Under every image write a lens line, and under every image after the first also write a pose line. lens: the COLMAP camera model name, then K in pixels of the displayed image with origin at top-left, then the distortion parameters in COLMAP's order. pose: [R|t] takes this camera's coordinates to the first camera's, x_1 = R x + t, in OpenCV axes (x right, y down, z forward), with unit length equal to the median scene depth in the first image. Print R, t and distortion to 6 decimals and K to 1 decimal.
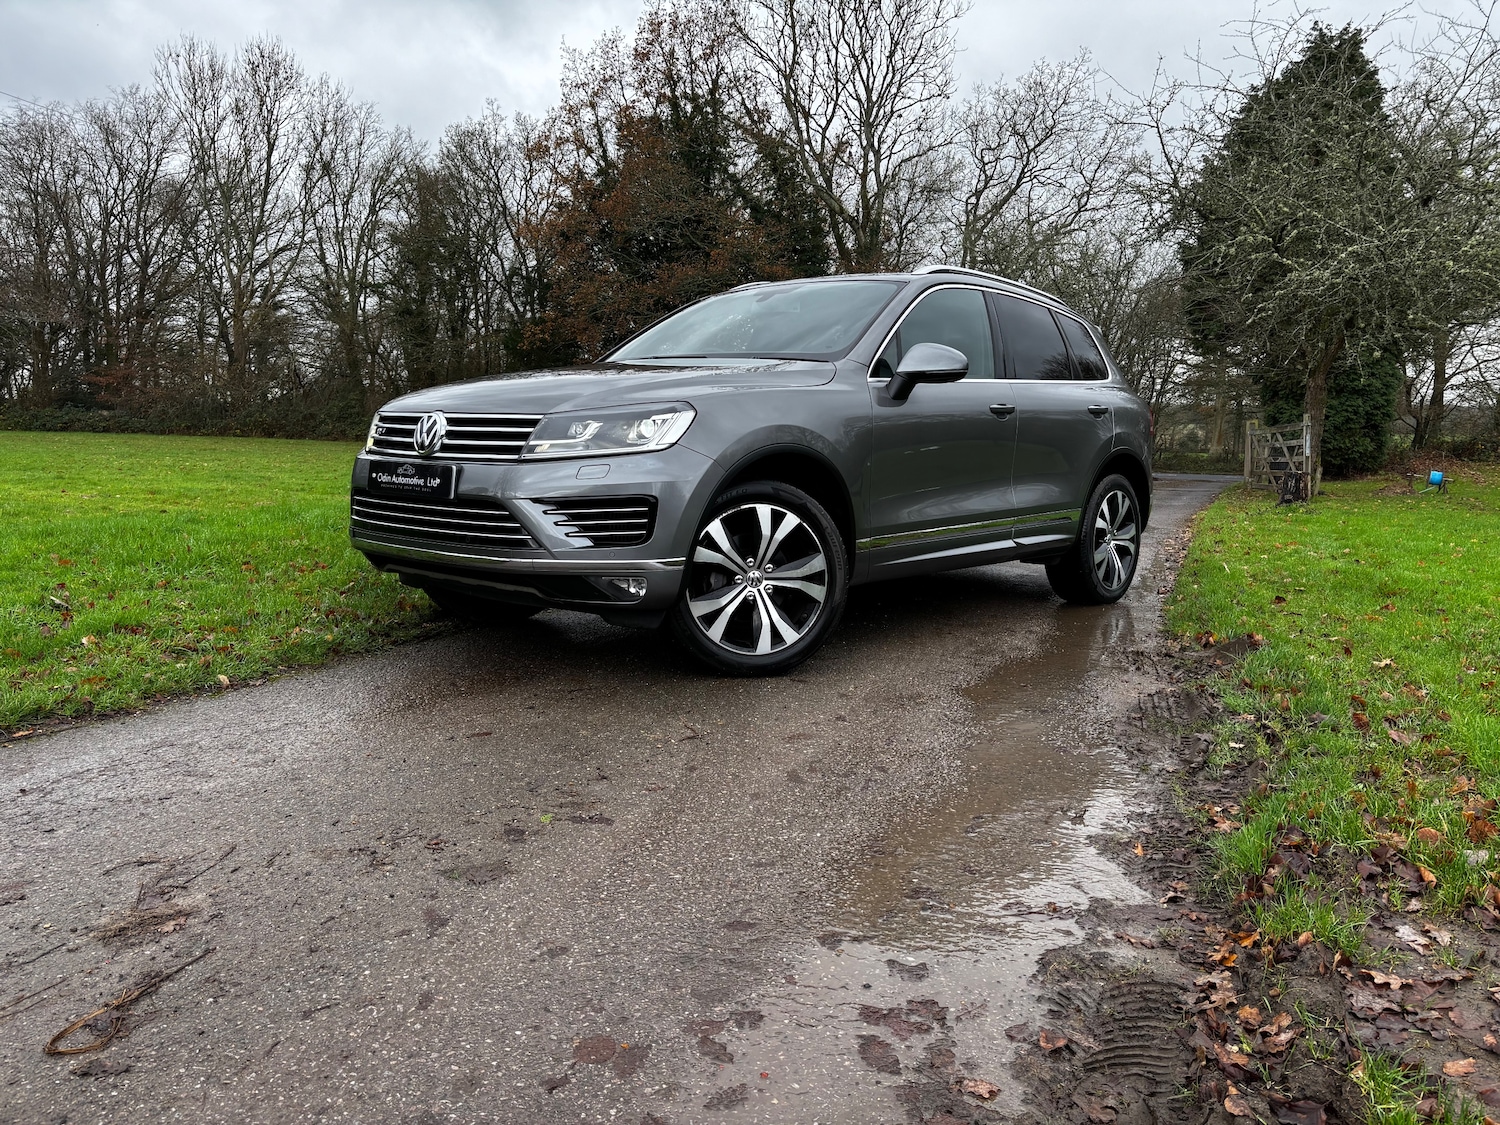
lens RADIAL K [[1129.5, 0, 753.3], [0, 1129.5, 568.7], [0, 0, 1]] dist [0.053414, -0.054626]
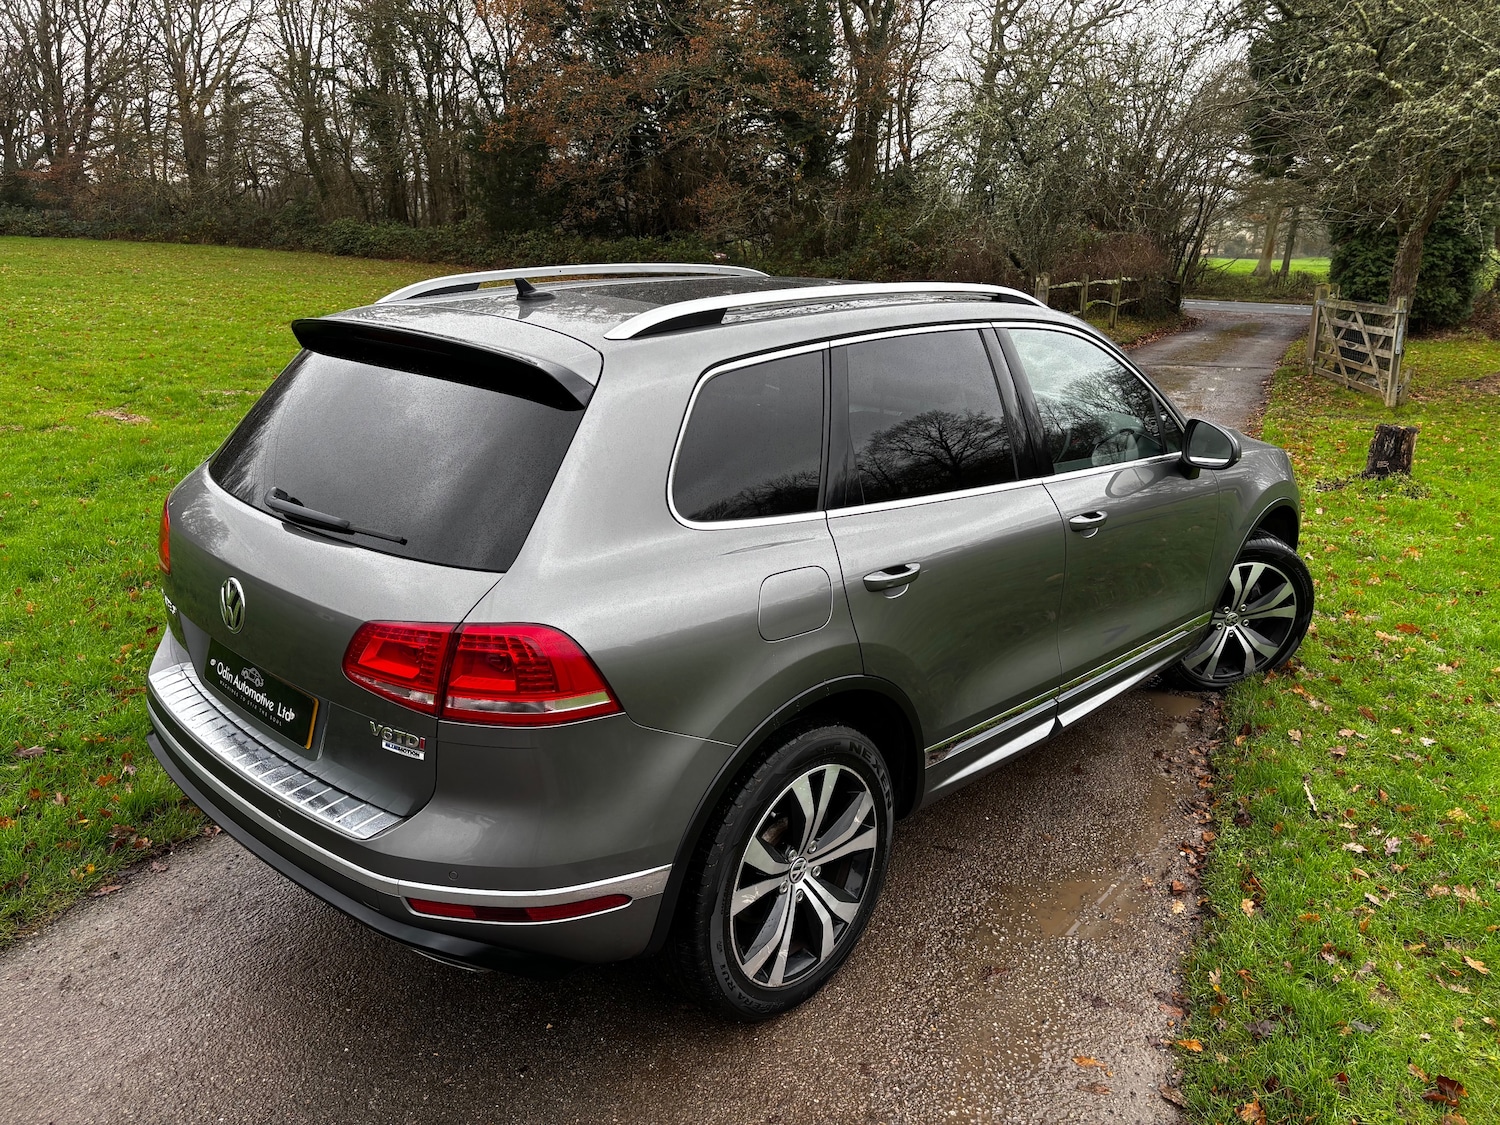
lens RADIAL K [[1130.6, 0, 749.6], [0, 1130.6, 552.7], [0, 0, 1]] dist [0.045410, -0.042993]
pose [[0.999569, 0.020007, -0.021477, 0.029224], [-0.016269, 0.986667, 0.161935, -0.033902], [0.024430, -0.161516, 0.986568, 0.086200]]
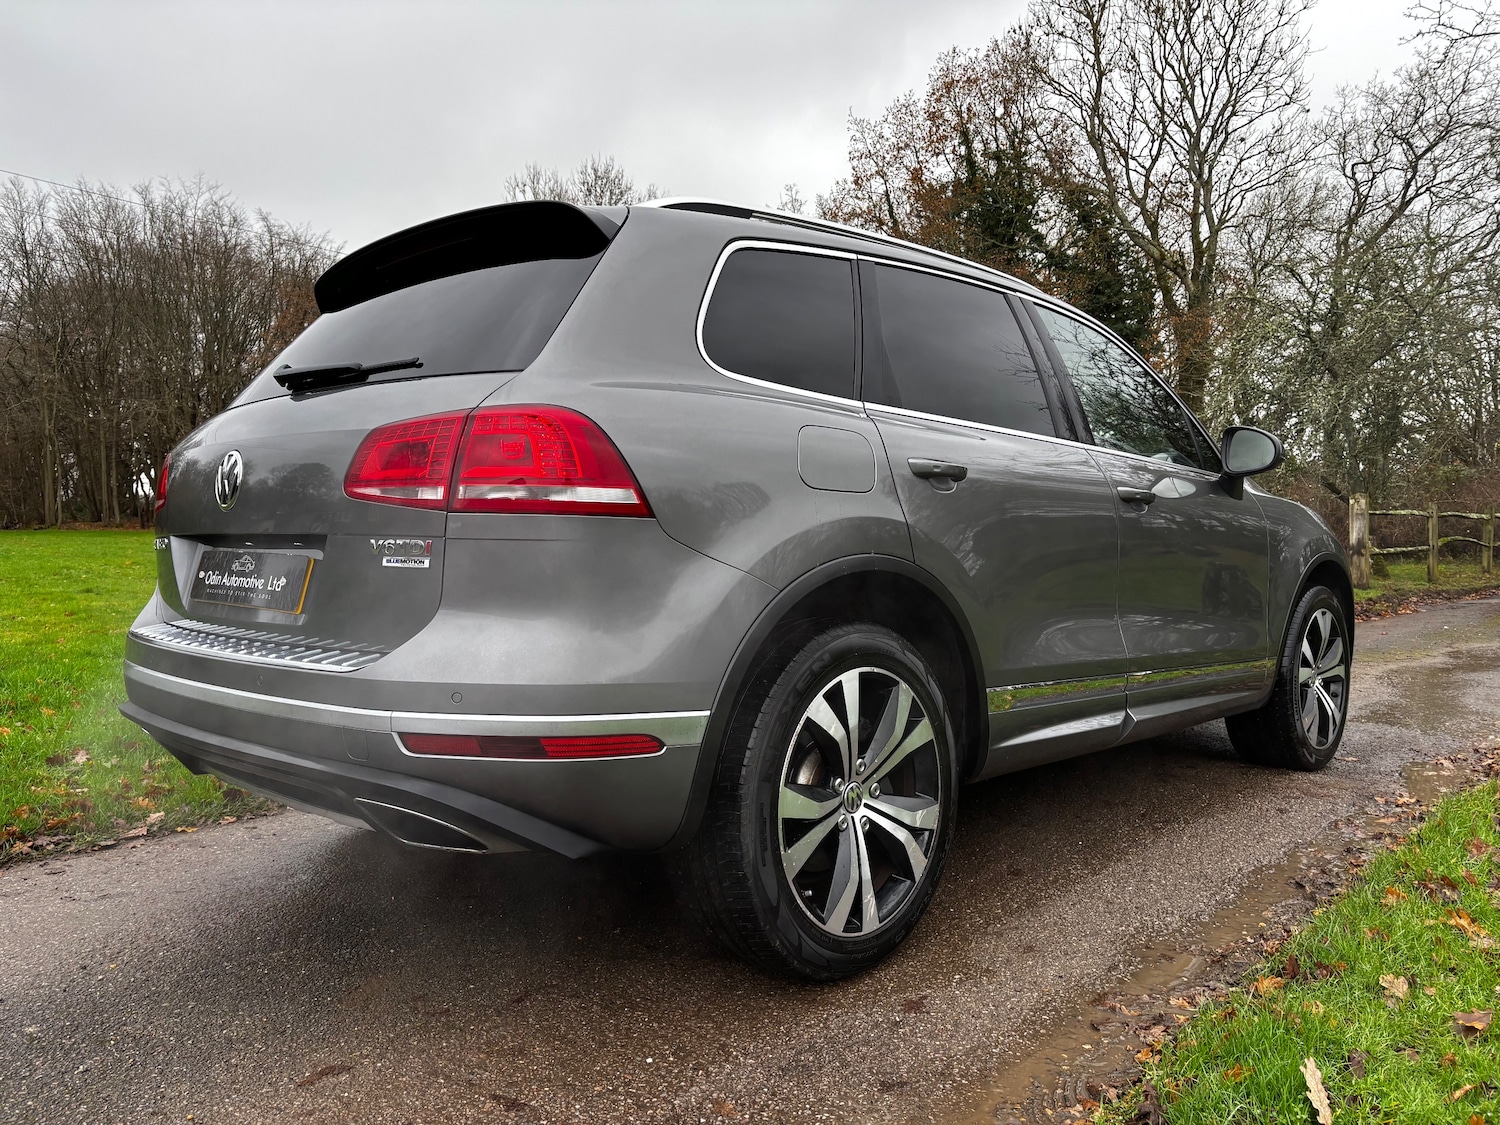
lens RADIAL K [[1130.6, 0, 748.5], [0, 1130.6, 551.7], [0, 0, 1]] dist [0.045410, -0.042993]
pose [[0.941610, -0.010035, -0.336557, 0.068002], [-0.021849, 0.995628, -0.090817, -0.015355], [0.335997, 0.092868, 0.937274, 0.127779]]
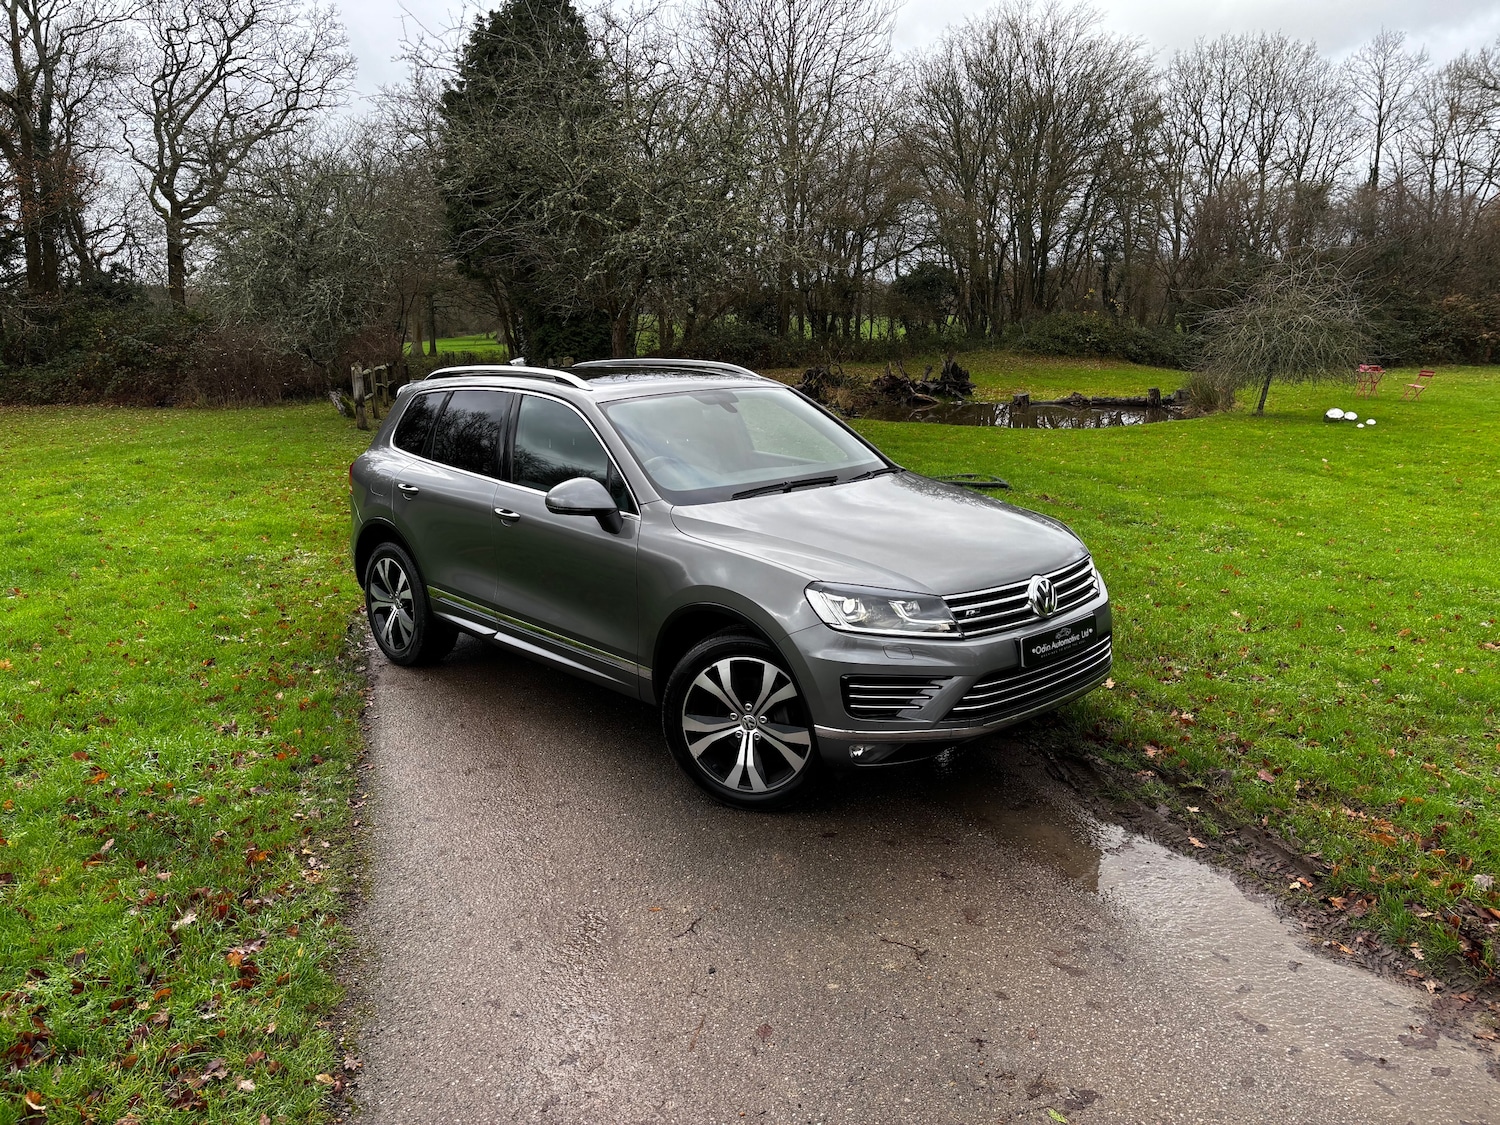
lens RADIAL K [[1129.5, 0, 741.2], [0, 1129.5, 552.7], [0, 0, 1]] dist [0.053414, -0.054626]
pose [[0.771839, -0.158965, 0.615625, -0.064276], [0.106103, 0.986867, 0.121799, -0.030158], [-0.626902, -0.028689, 0.778570, 0.023564]]
